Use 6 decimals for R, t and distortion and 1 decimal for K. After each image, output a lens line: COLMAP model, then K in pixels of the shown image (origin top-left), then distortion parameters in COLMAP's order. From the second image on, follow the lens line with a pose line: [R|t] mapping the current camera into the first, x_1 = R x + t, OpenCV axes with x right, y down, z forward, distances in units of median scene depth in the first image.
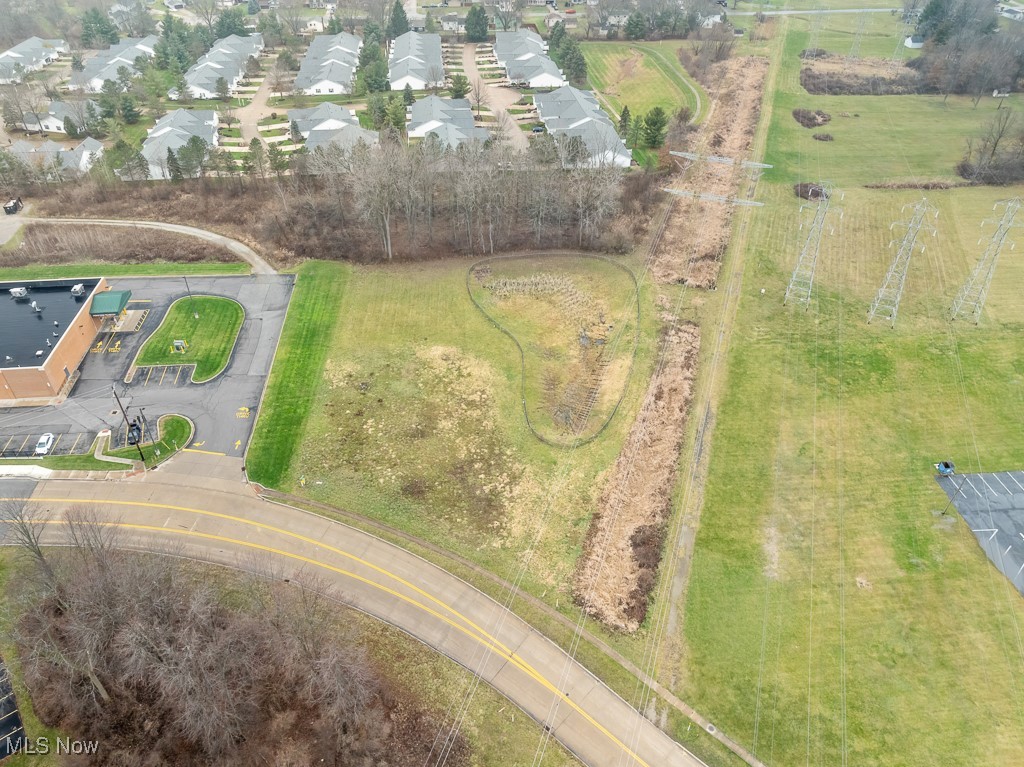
lens RADIAL K [[723.7, 0, 511.0], [0, 723.7, 380.0], [0, 0, 1]] dist [-0.042599, 0.008629]
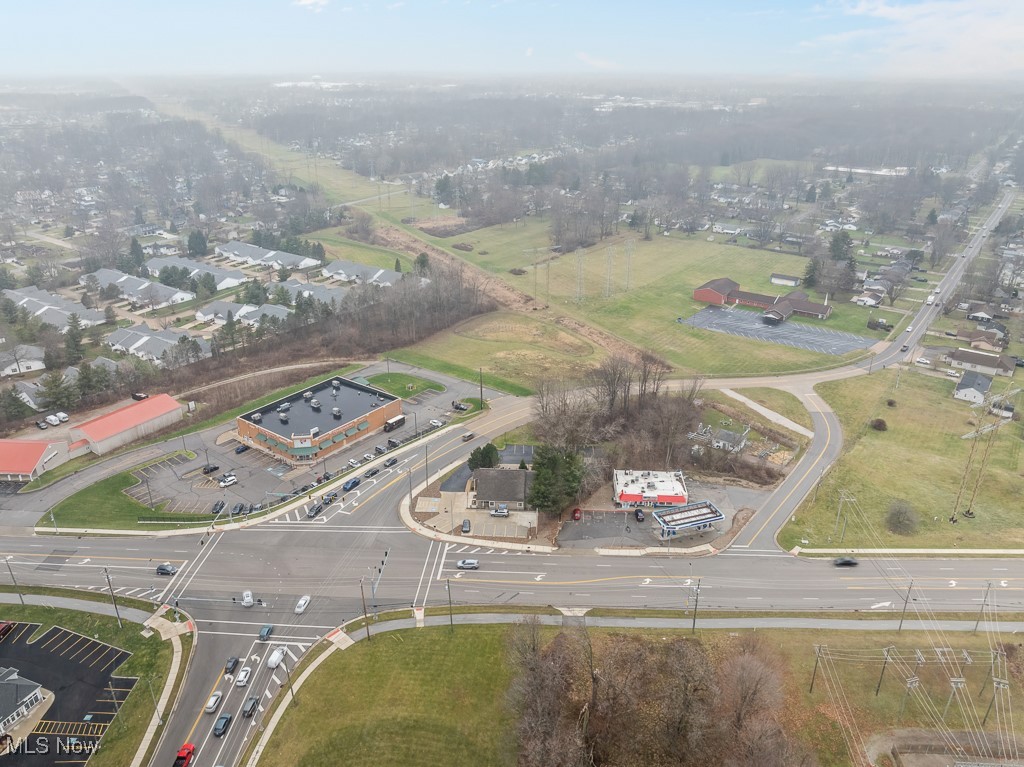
lens RADIAL K [[739.8, 0, 512.0], [0, 739.8, 383.5], [0, 0, 1]] dist [-0.048978, 0.000414]
pose [[0.670786, -0.306607, 0.675306, -1.638554], [0.463504, 0.884130, -0.058982, 0.185722], [-0.578973, 0.352571, 0.735176, -0.574371]]
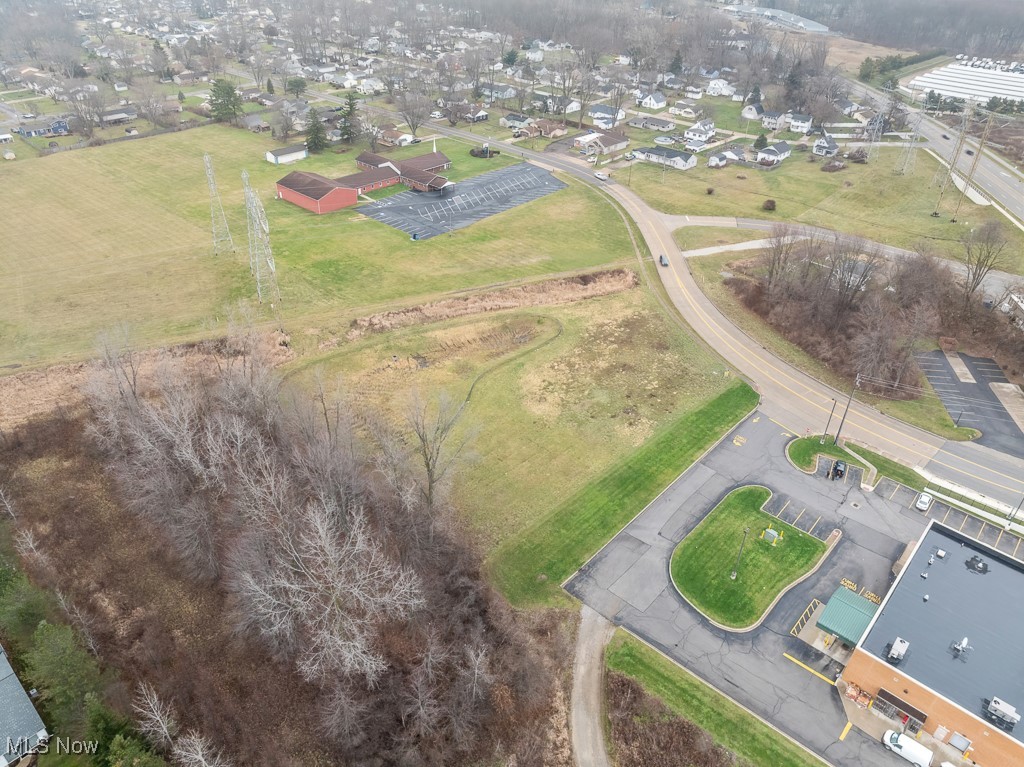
lens RADIAL K [[723.7, 0, 511.0], [0, 723.7, 380.0], [0, 0, 1]] dist [-0.042599, 0.008629]
pose [[-0.668943, -0.432728, 0.604369, -0.712144], [0.431392, 0.436120, 0.789747, -0.930381], [-0.605323, 0.789016, -0.105064, 1.180346]]
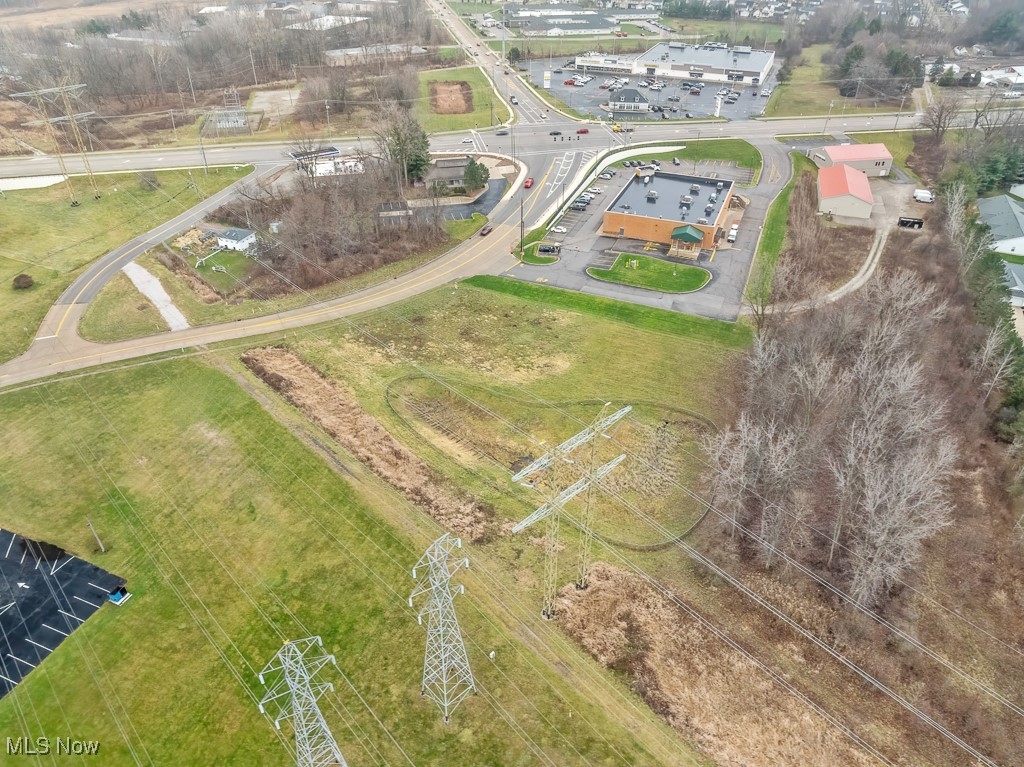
lens RADIAL K [[723.7, 0, 511.0], [0, 723.7, 380.0], [0, 0, 1]] dist [-0.042599, 0.008629]
pose [[-0.464062, 0.491260, -0.737095, 0.804041], [-0.551067, 0.491382, 0.674439, -0.773783], [0.693521, 0.719171, 0.042686, 0.985752]]
